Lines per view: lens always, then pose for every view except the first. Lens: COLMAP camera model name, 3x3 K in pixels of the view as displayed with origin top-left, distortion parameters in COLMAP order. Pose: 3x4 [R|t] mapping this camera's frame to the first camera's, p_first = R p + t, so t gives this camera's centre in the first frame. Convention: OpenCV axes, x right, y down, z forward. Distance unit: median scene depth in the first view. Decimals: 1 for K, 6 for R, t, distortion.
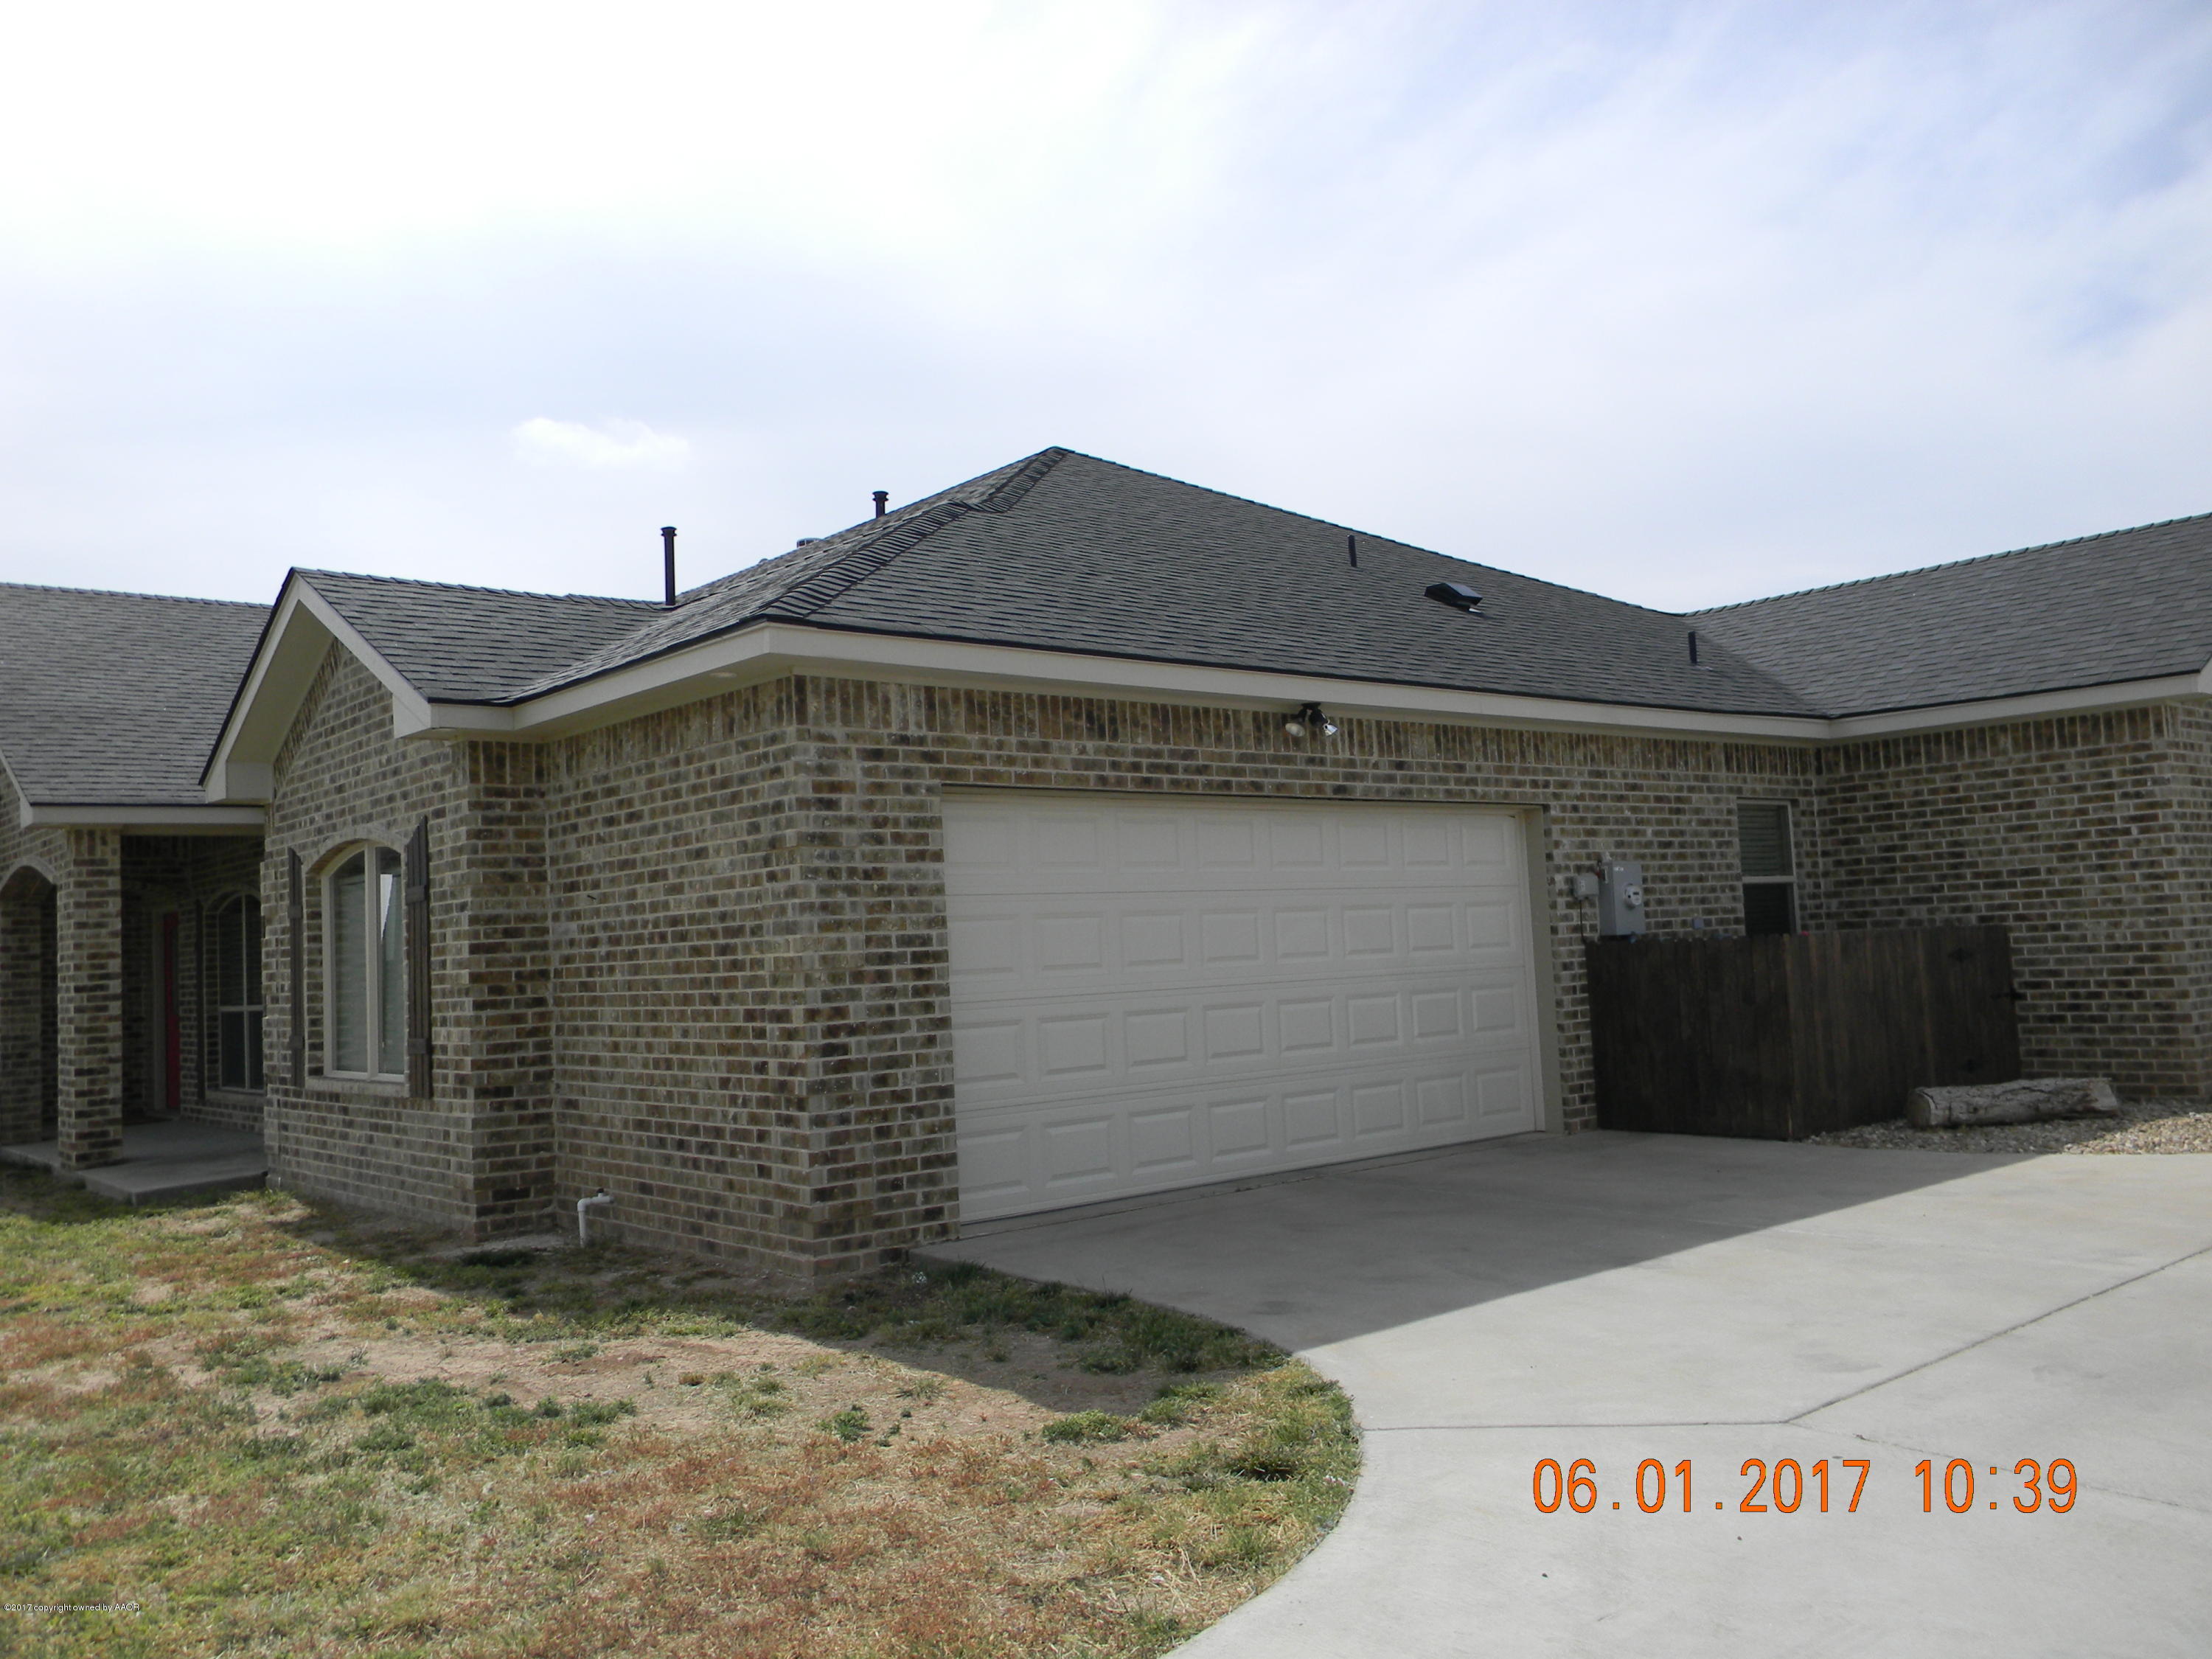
lens RADIAL K [[1783.8, 0, 1193.3], [0, 1783.8, 828.4], [0, 0, 1]] dist [0.012554, -0.018260]
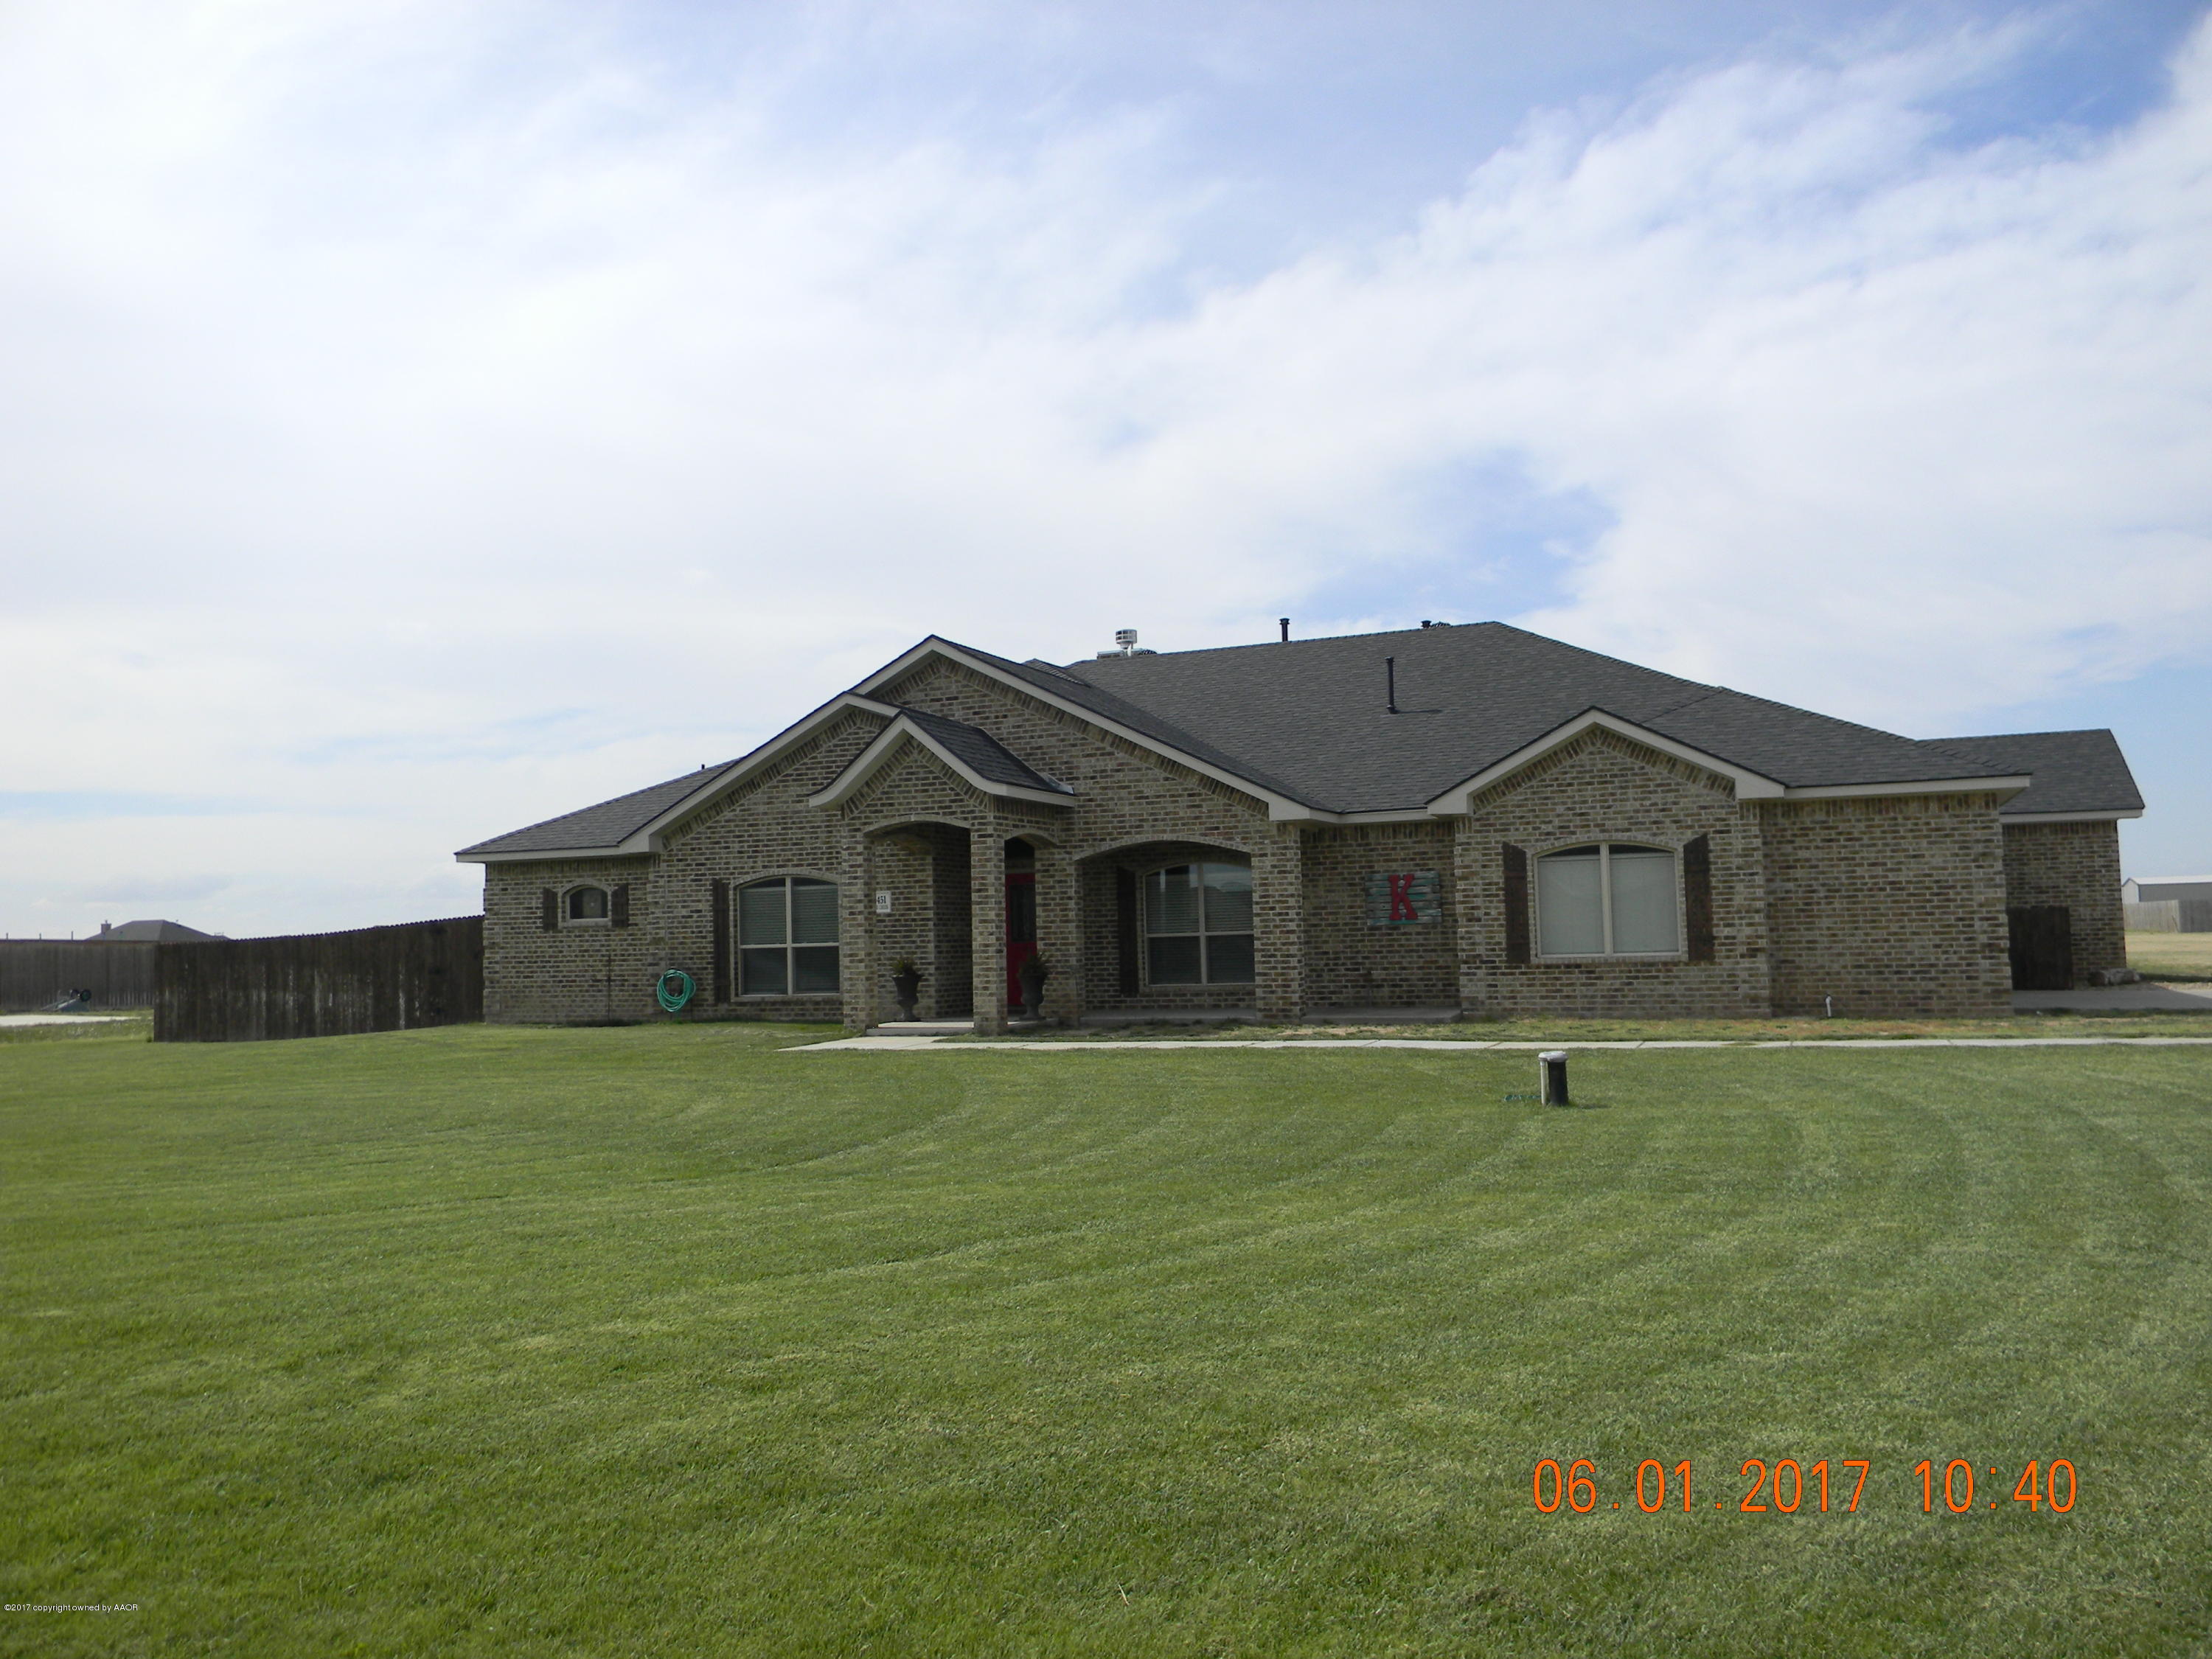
lens RADIAL K [[1783.8, 0, 1098.5], [0, 1783.8, 829.6], [0, 0, 1]] dist [0.012554, -0.018260]
pose [[0.887648, 0.050299, 0.457768, -2.313568], [-0.043225, 0.998729, -0.025923, 0.086209], [-0.458490, 0.003223, 0.888694, -0.676610]]
